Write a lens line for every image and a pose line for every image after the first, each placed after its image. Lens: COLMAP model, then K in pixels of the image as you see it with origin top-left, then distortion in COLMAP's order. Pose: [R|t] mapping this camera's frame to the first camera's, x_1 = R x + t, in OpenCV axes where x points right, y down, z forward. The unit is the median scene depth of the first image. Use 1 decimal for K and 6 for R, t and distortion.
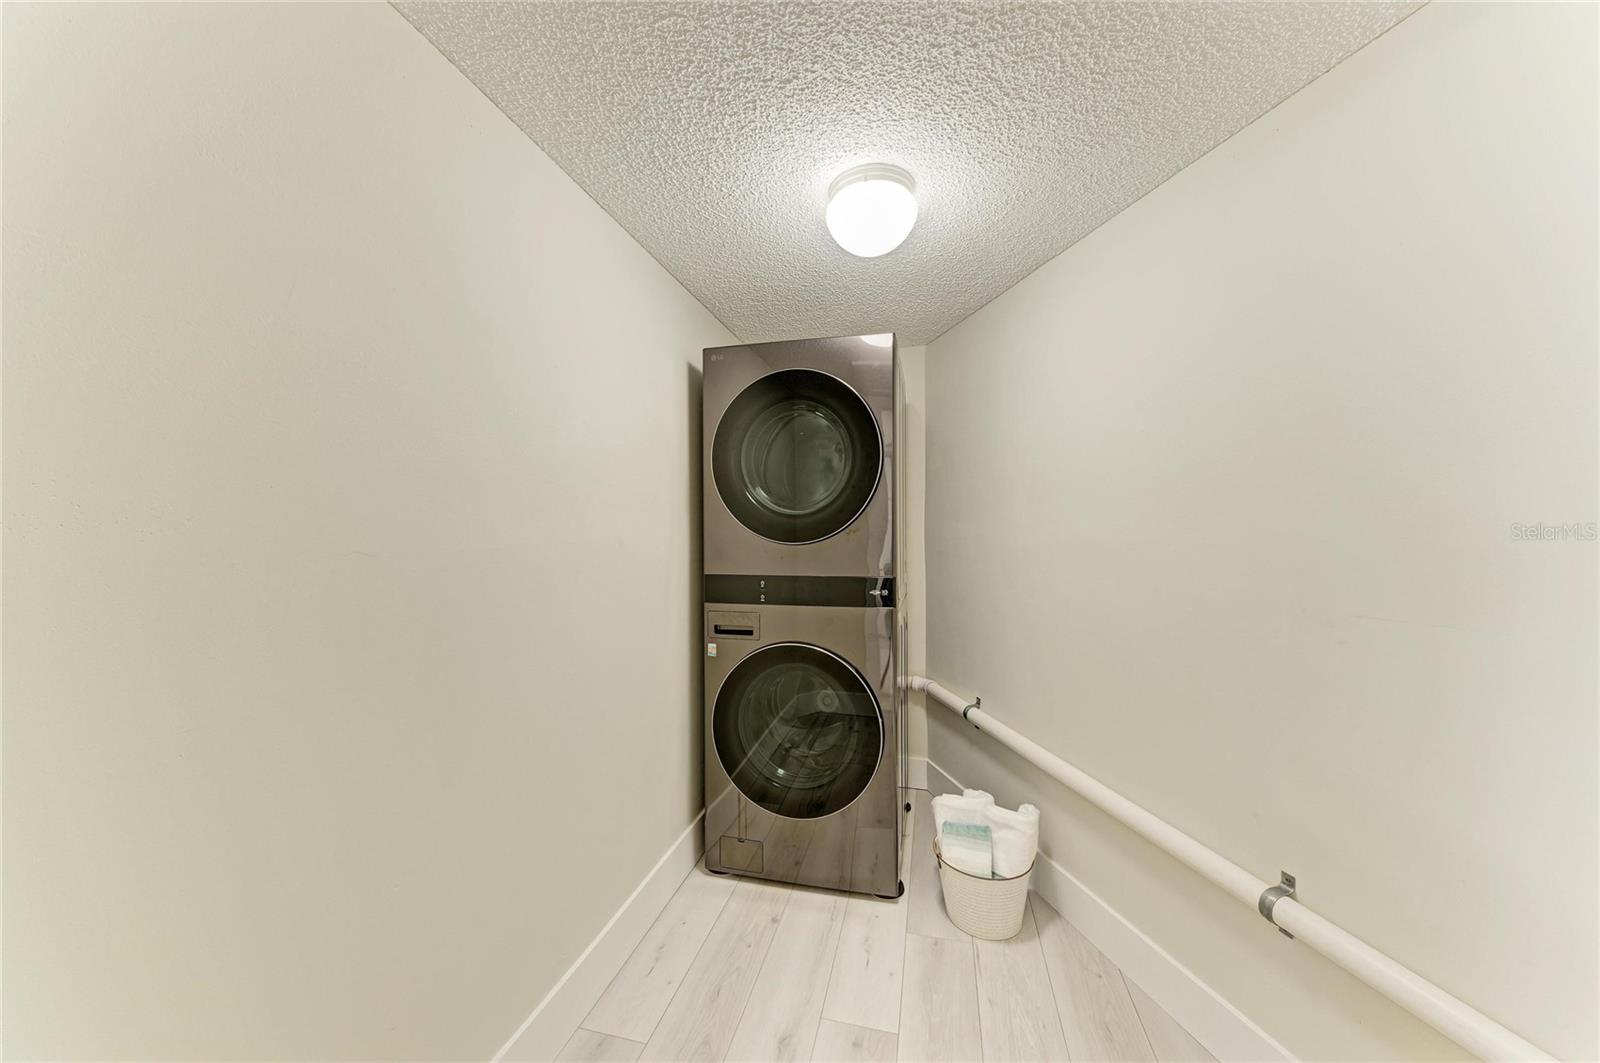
lens RADIAL K [[583.6, 0, 802.9], [0, 583.6, 535.9], [0, 0, 1]] dist [0.002706, 0.000204]
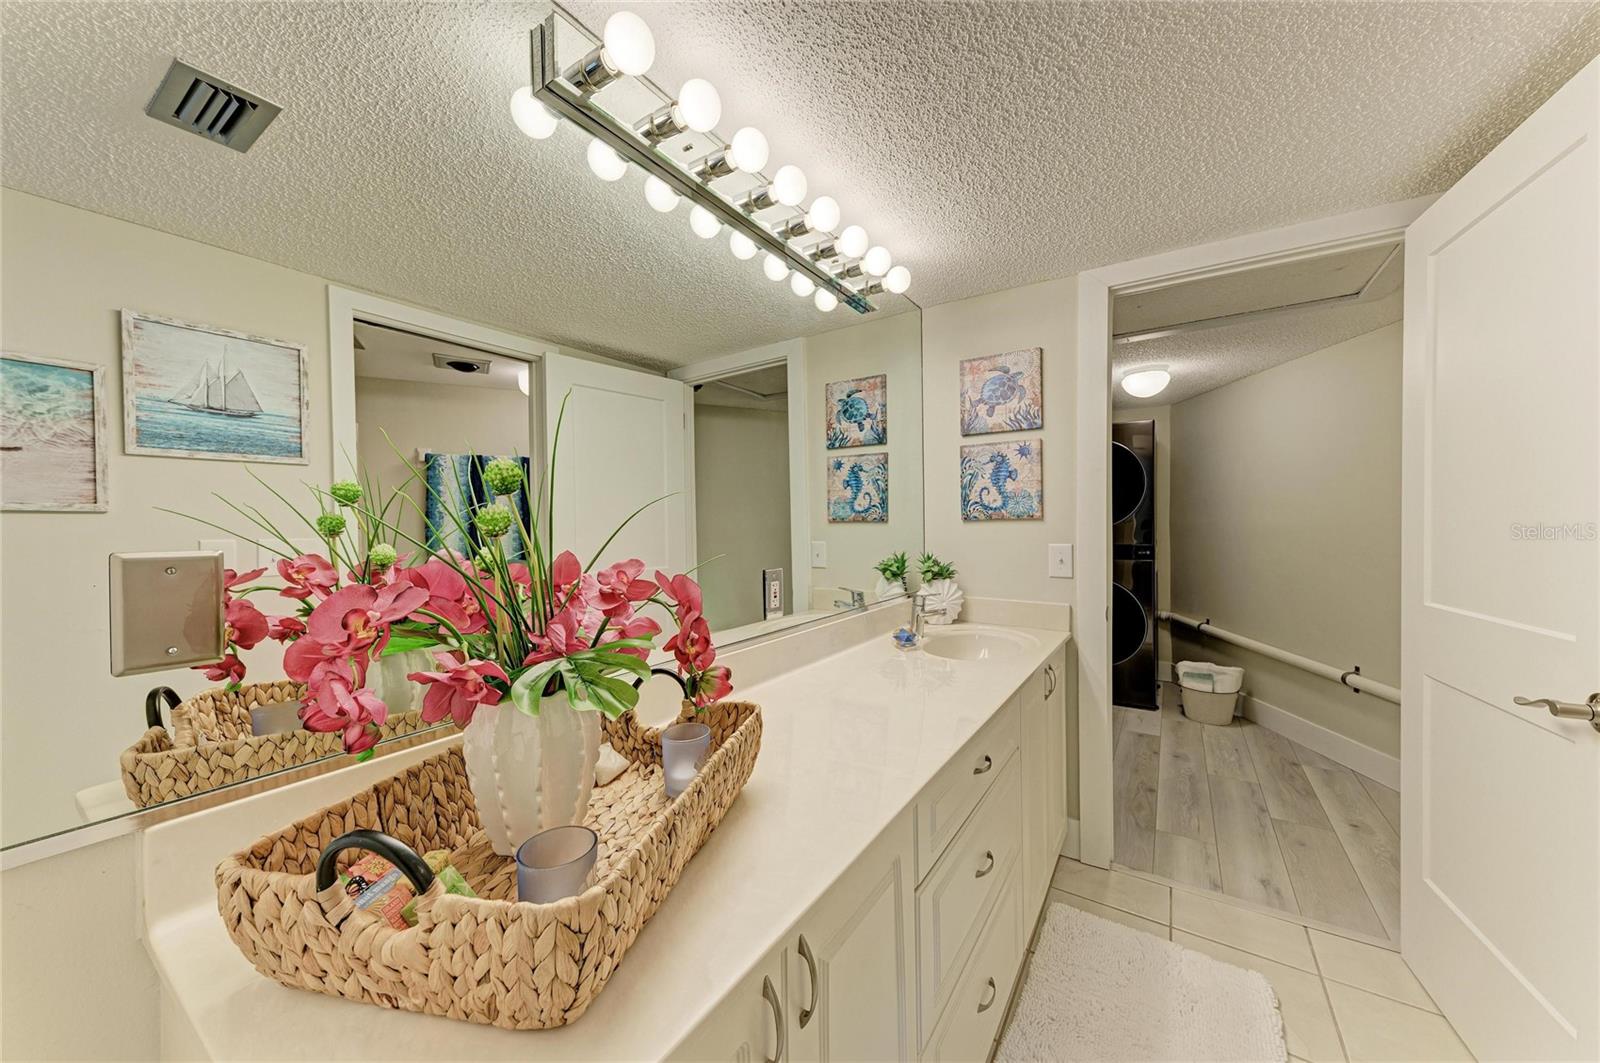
lens RADIAL K [[583.6, 0, 795.2], [0, 583.6, 524.8], [0, 0, 1]] dist [0.002706, 0.000204]
pose [[0.937967, -0.009853, -0.346585, -0.292155], [0.012738, 0.999901, 0.006049, -0.014219], [0.346491, -0.010089, 0.937999, -1.269497]]
